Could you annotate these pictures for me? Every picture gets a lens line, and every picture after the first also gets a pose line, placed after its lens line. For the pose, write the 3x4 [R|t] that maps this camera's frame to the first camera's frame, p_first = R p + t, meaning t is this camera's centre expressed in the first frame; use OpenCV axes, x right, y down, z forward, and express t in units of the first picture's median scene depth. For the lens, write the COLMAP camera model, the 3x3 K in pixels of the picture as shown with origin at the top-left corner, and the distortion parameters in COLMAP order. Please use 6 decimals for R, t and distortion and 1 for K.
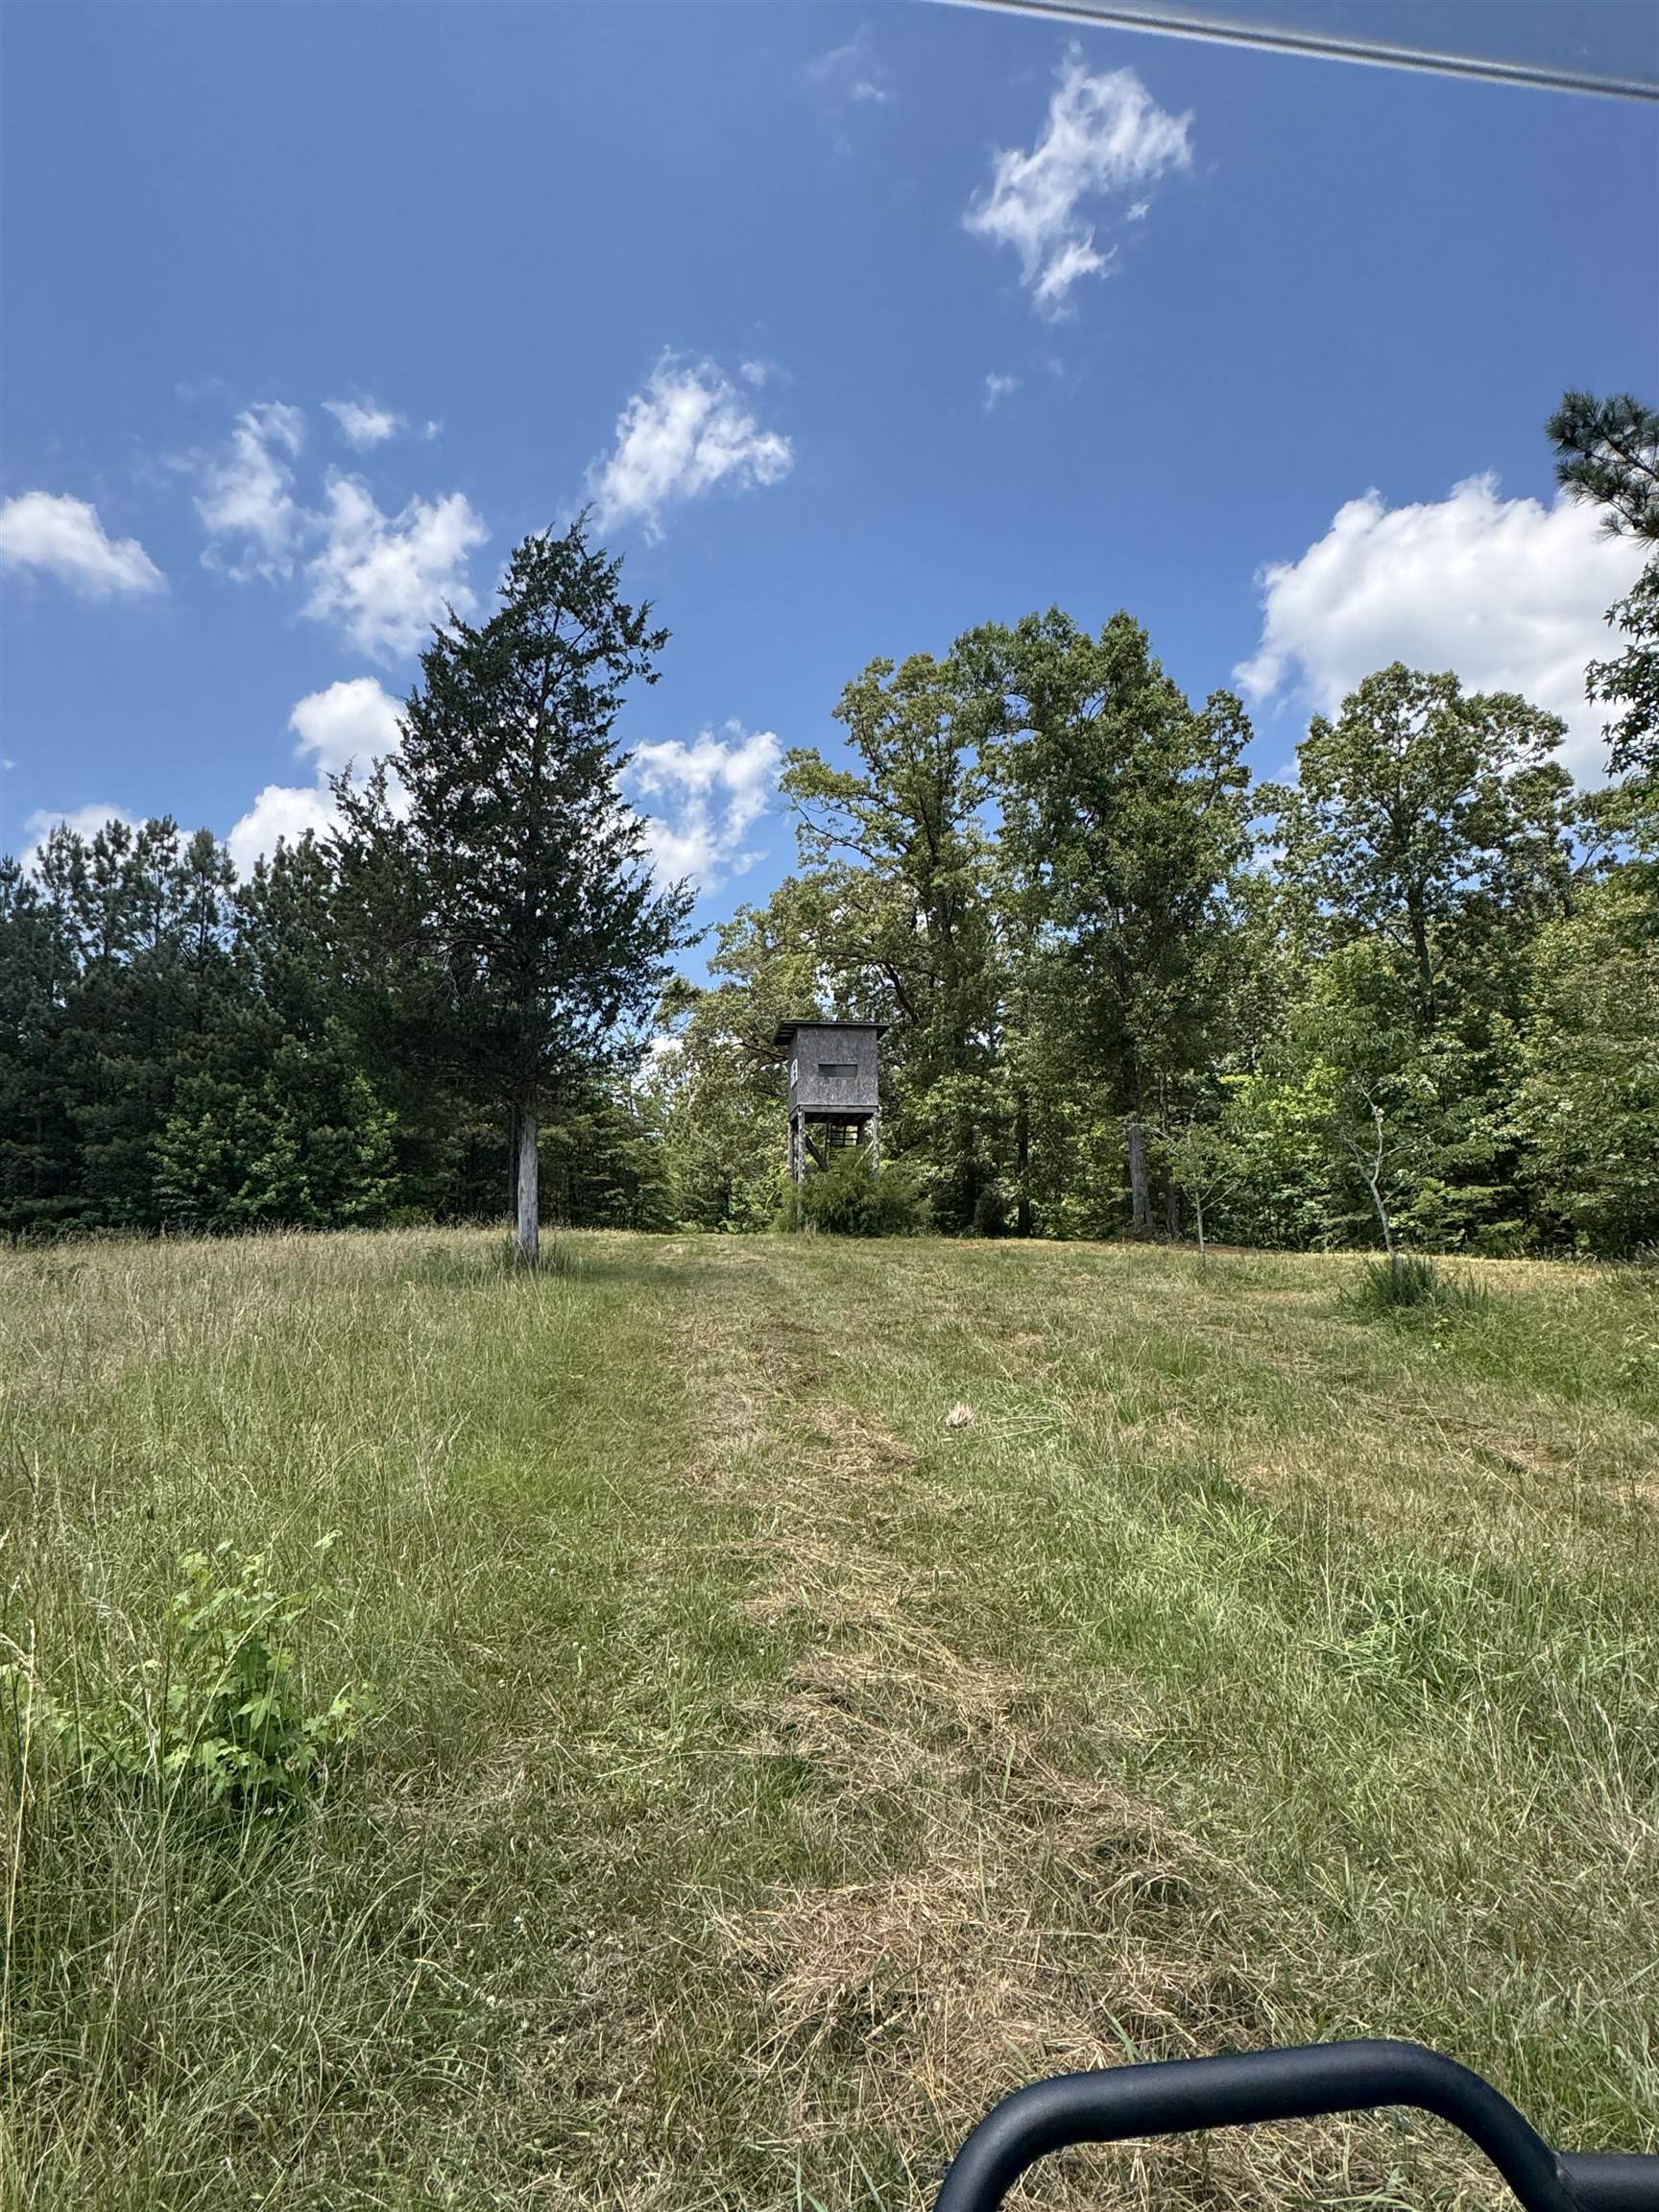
lens RADIAL K [[1161.6, 0, 834.7], [0, 1161.6, 1109.9], [0, 0, 1]] dist [0.002061, 0.000101]
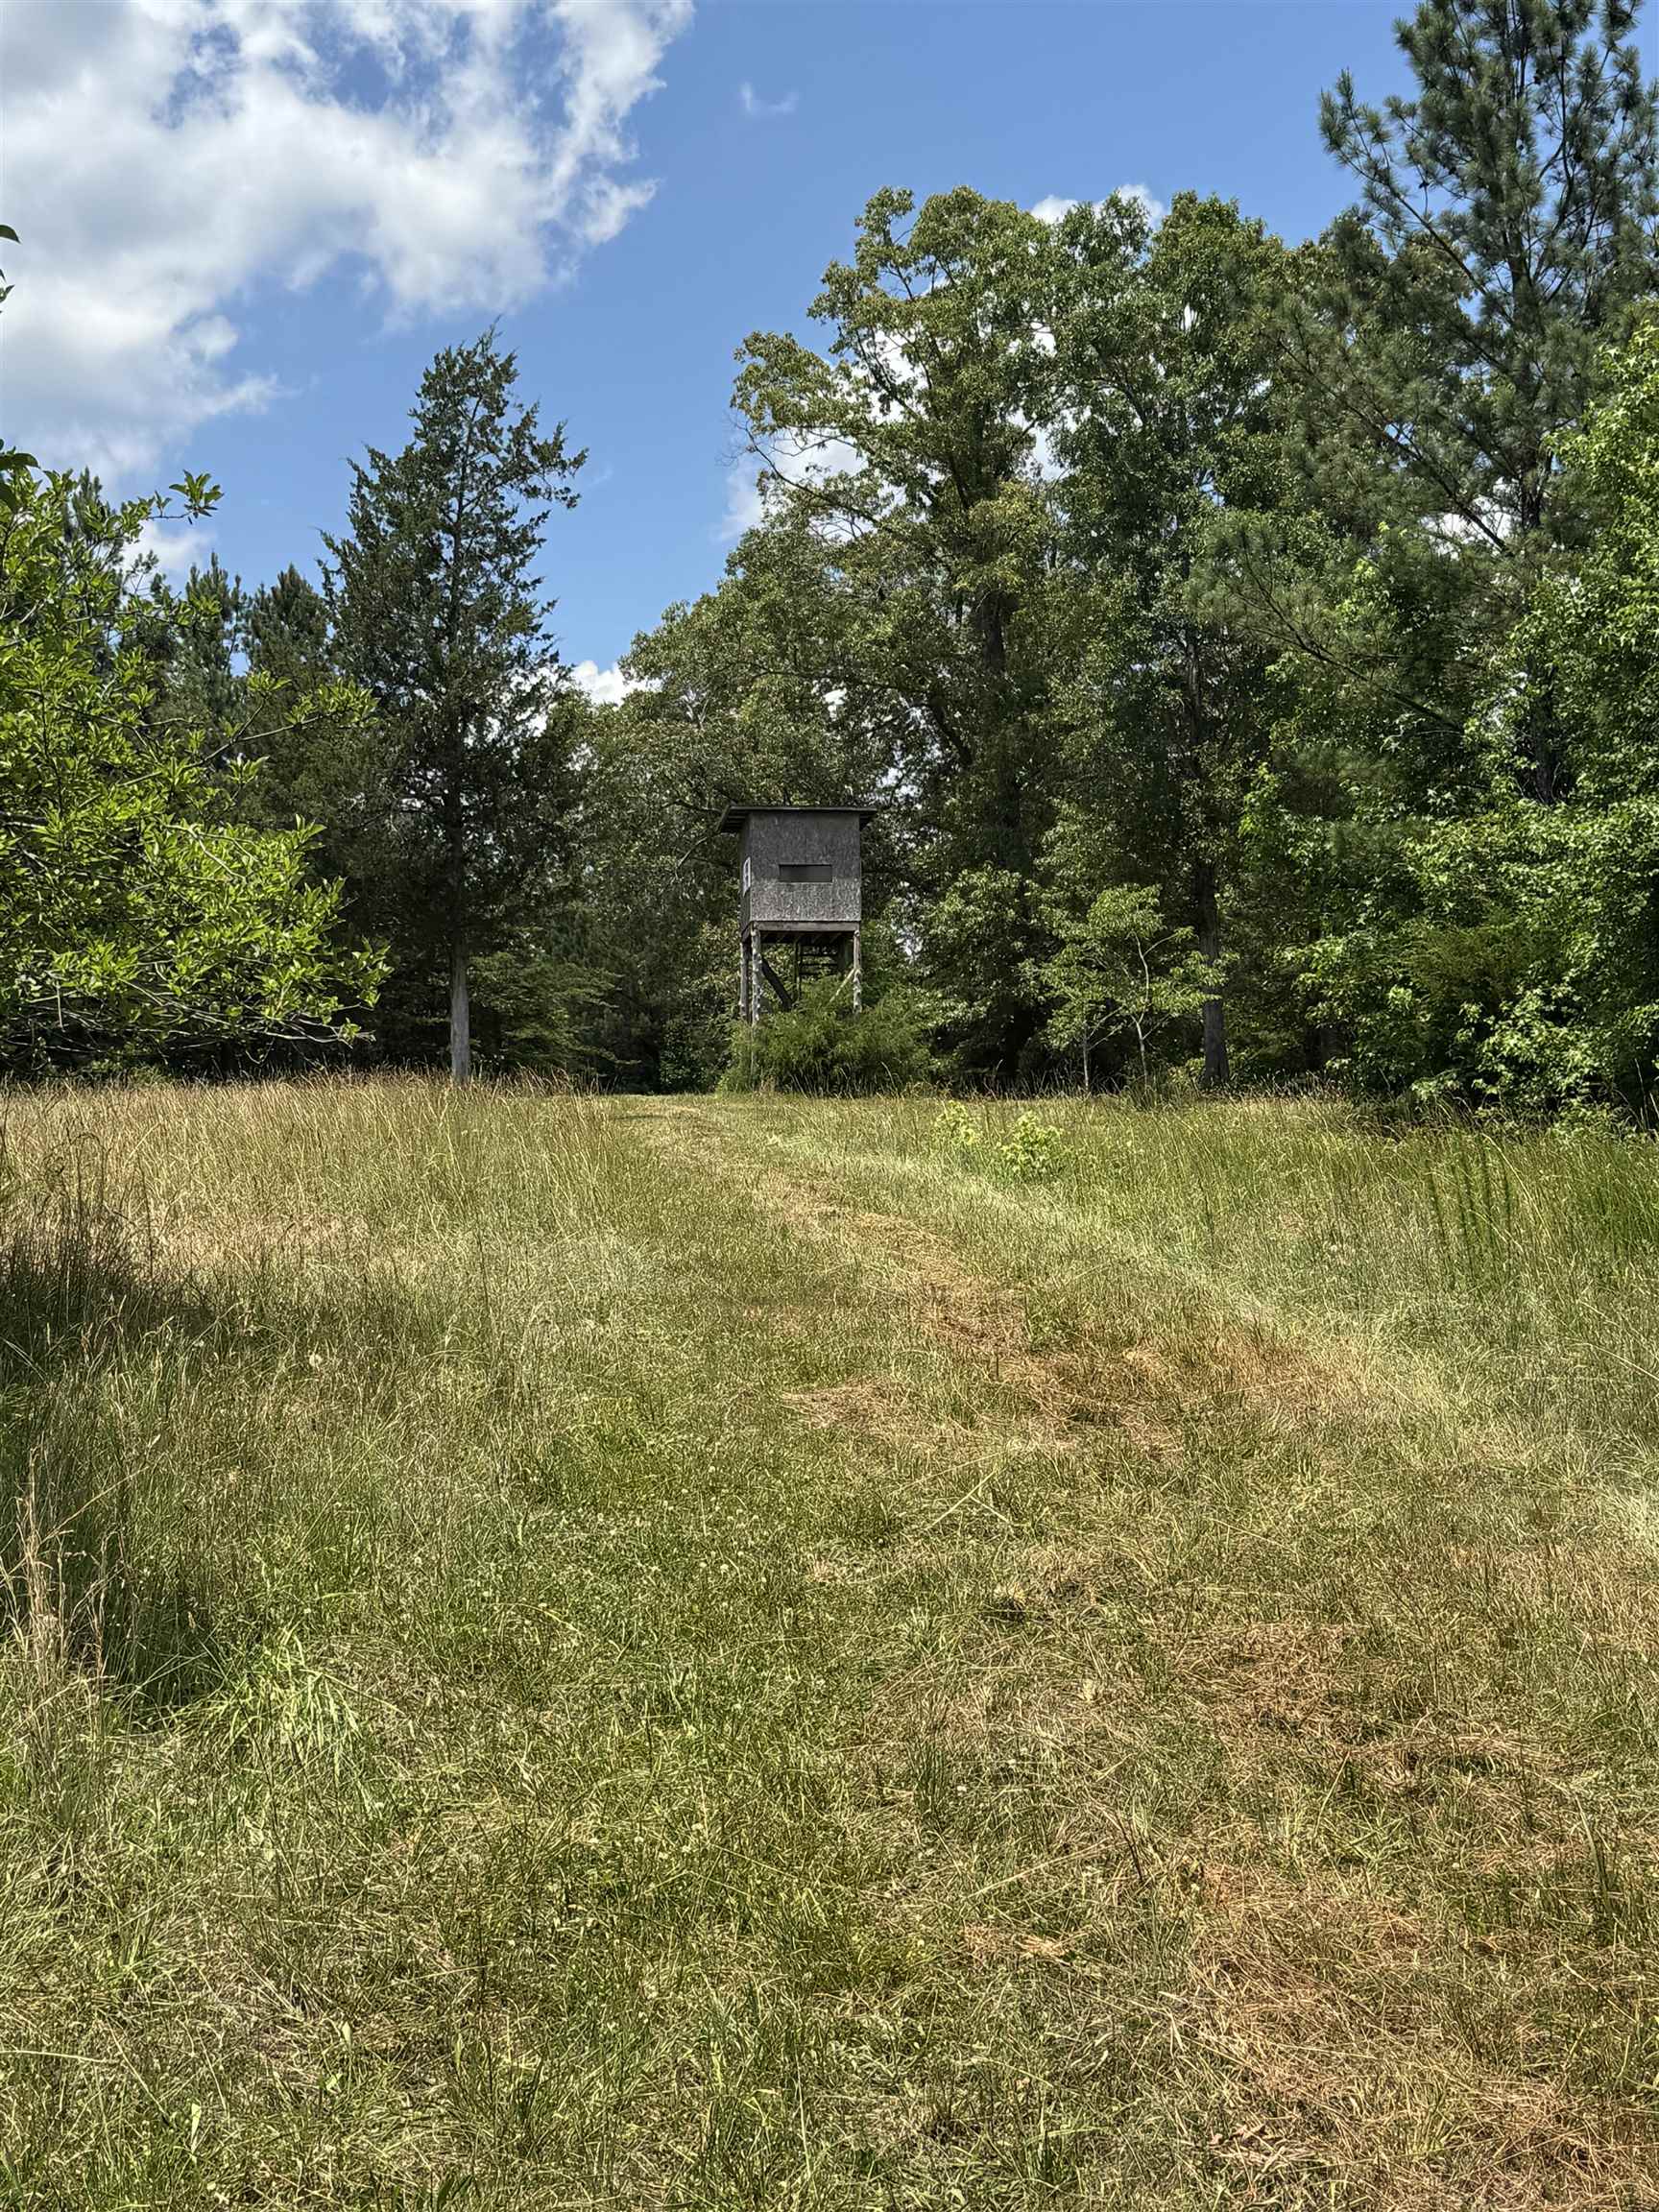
lens RADIAL K [[2969.6, 0, 828.8], [0, 2969.6, 1109.2], [0, 0, 1]] dist [0.172949, 0.000000]
pose [[0.999353, -0.002413, -0.035872, 0.084092], [0.005609, 0.995992, 0.089262, -0.052949], [0.035513, -0.089405, 0.995362, -0.879920]]
